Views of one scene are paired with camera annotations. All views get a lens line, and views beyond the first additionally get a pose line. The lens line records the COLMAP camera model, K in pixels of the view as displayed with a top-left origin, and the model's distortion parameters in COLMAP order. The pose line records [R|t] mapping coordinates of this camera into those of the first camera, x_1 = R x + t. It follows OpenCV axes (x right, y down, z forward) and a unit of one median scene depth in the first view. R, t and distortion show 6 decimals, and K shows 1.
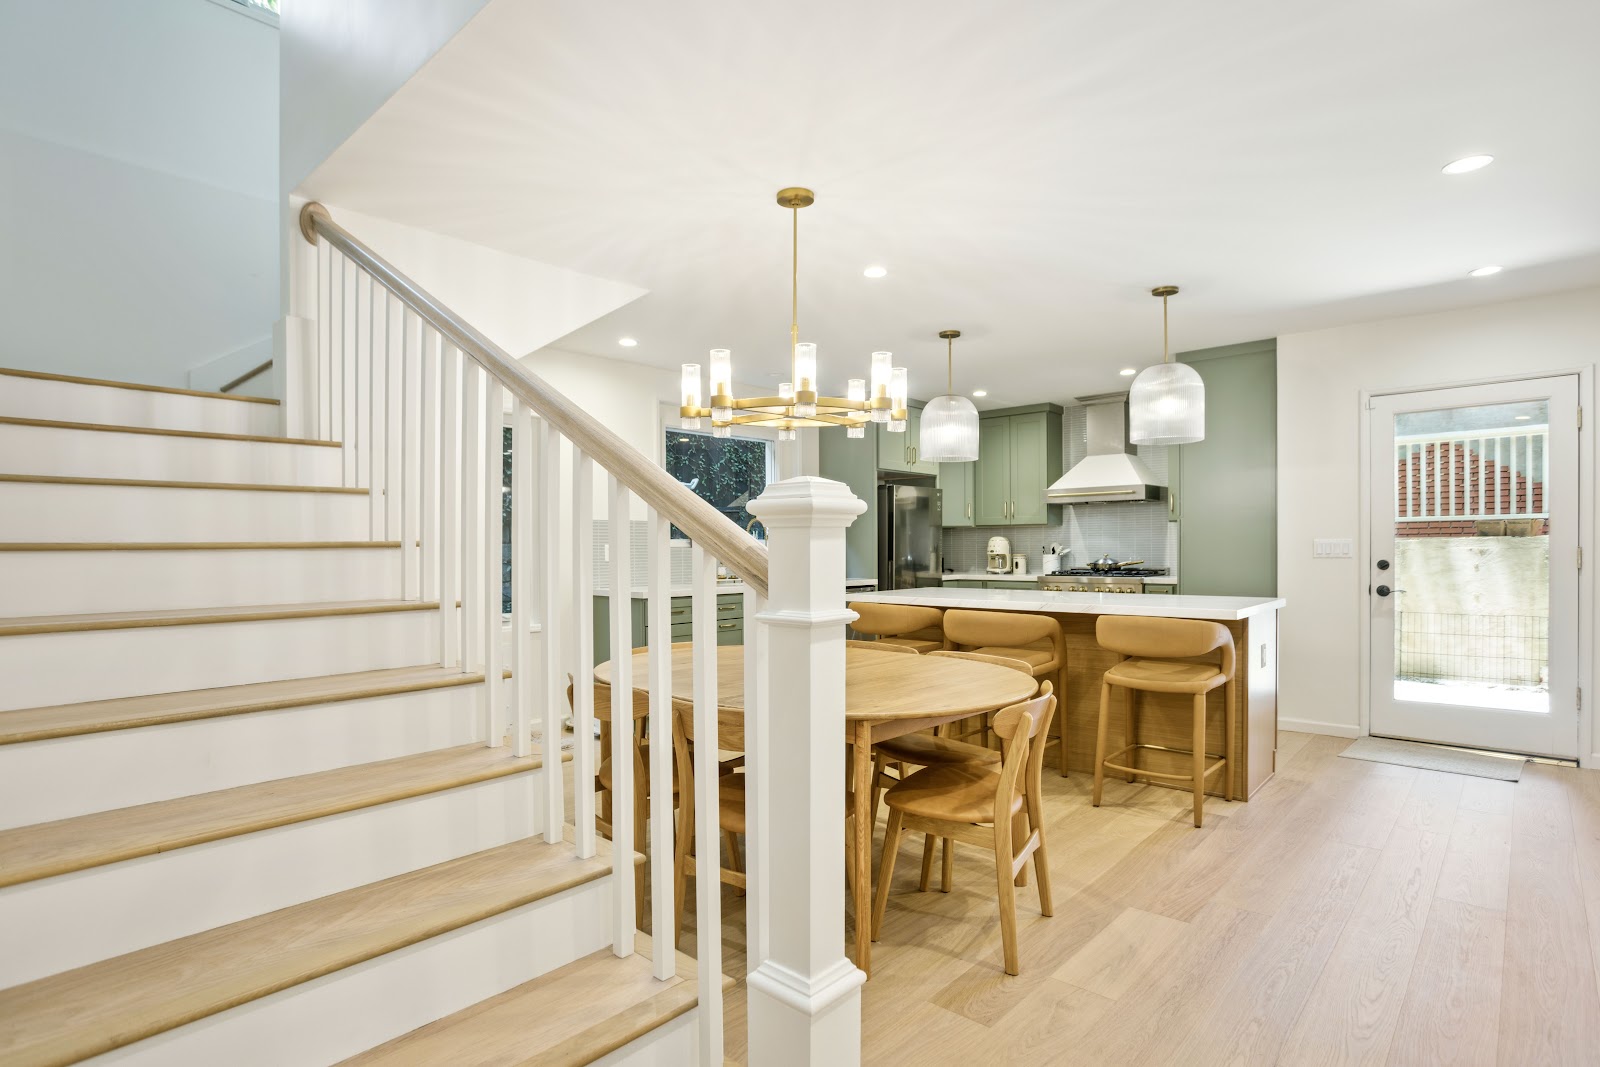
lens RADIAL K [[813.0, 0, 831.4], [0, 813.0, 557.9], [0, 0, 1]] dist [0.005214, 0.005195]
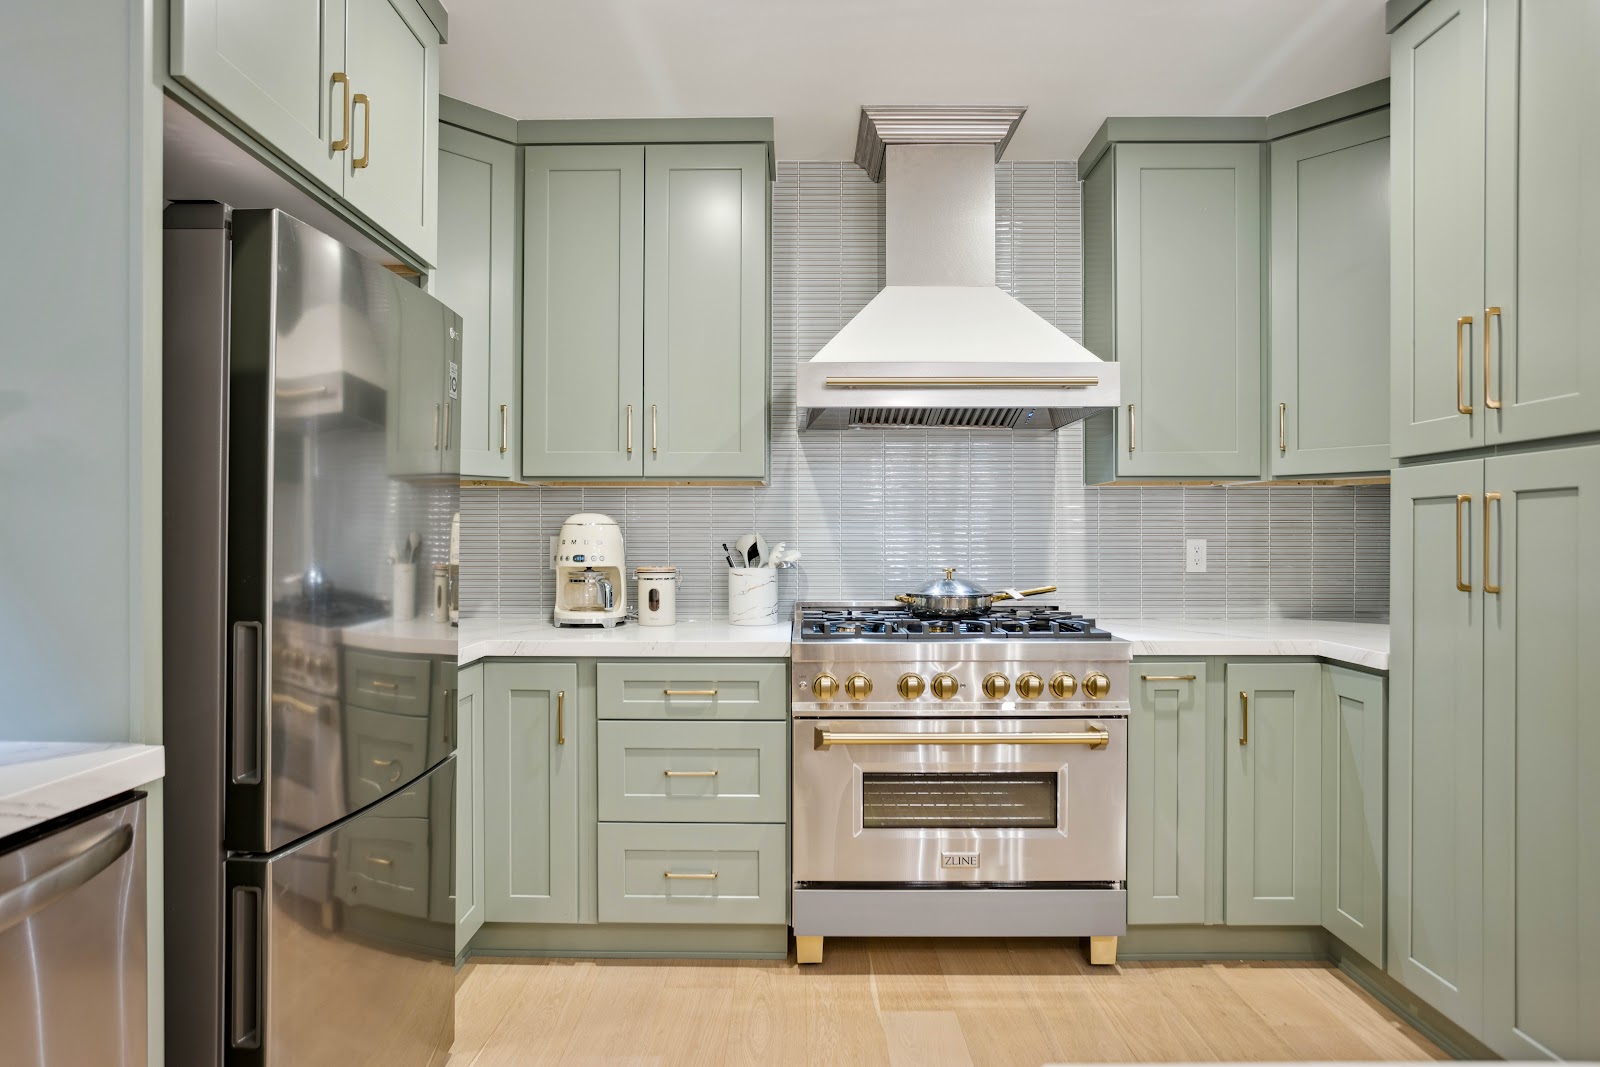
lens RADIAL K [[942.3, 0, 782.1], [0, 942.3, 557.9], [0, 0, 1]] dist [-0.035569, 0.004281]
pose [[0.768484, 0.013878, 0.639719, 0.033041], [-0.004076, 0.999851, -0.016794, -0.002923], [-0.639857, 0.010298, 0.768425, 1.010644]]
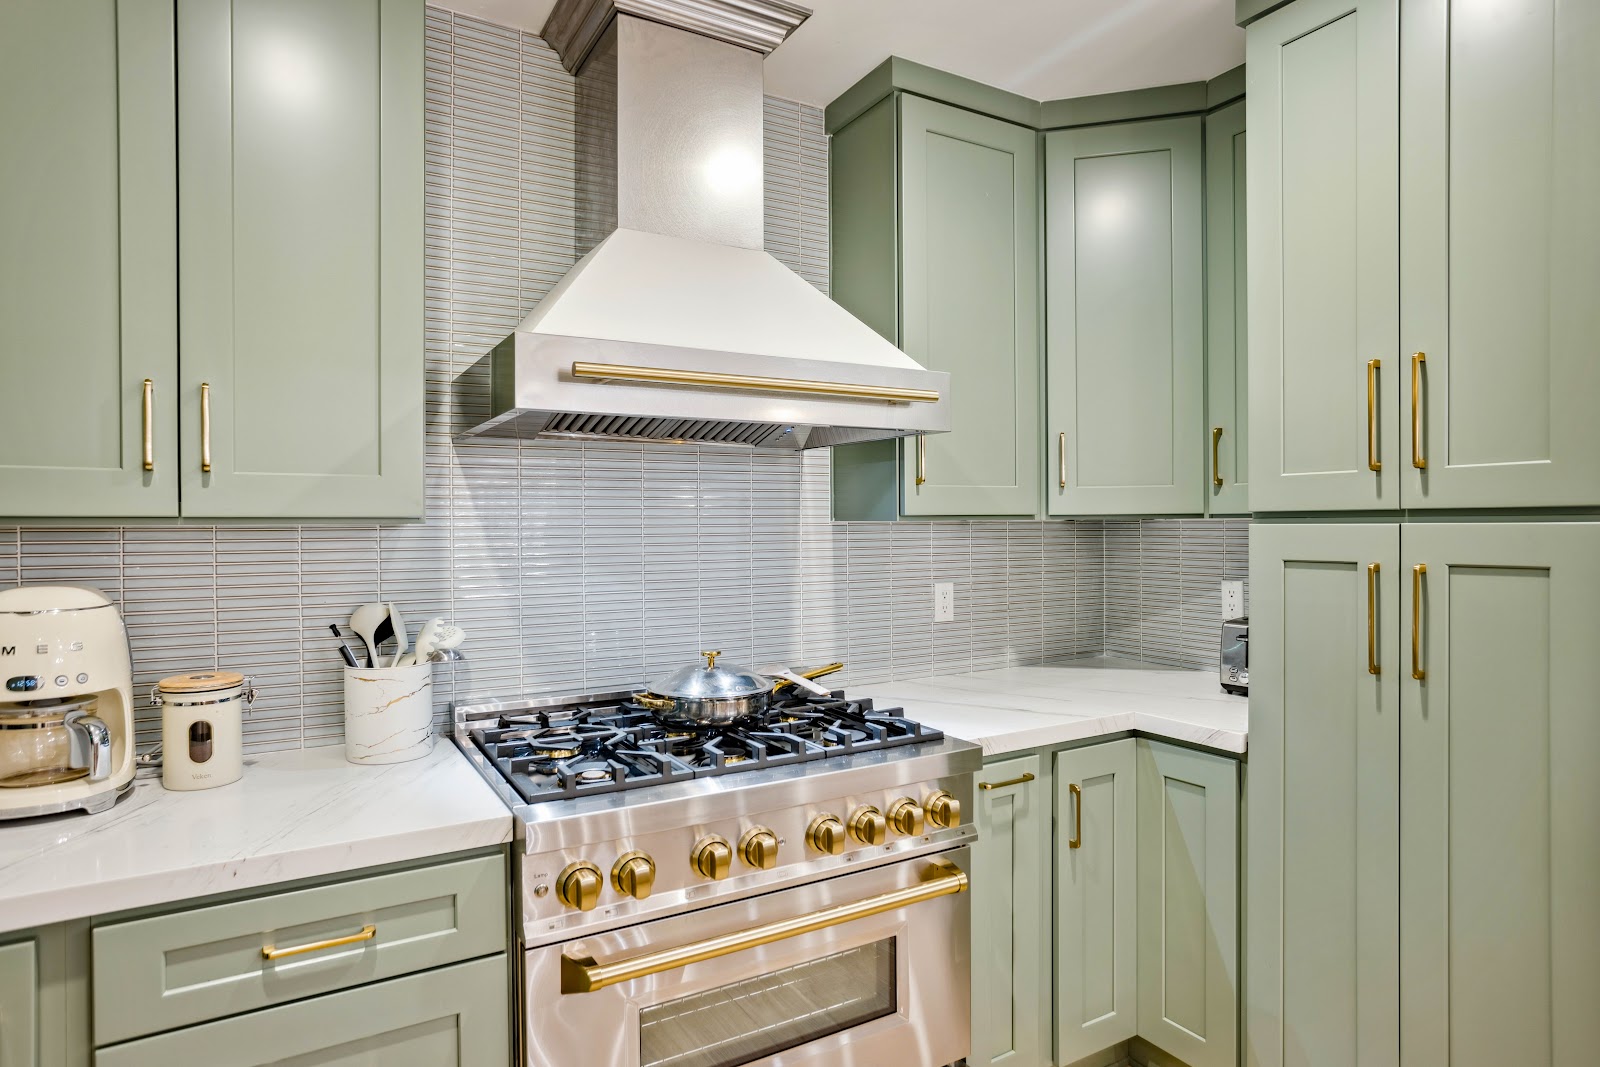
lens RADIAL K [[911.0, 0, 796.9], [0, 911.0, 535.2], [0, 0, 1]] dist [-0.024078, 0.011568]
pose [[0.318487, 0.008352, 0.947891, 0.122239], [0.019734, 0.999686, -0.015439, -0.047100], [-0.947722, 0.023623, 0.318222, 1.222683]]
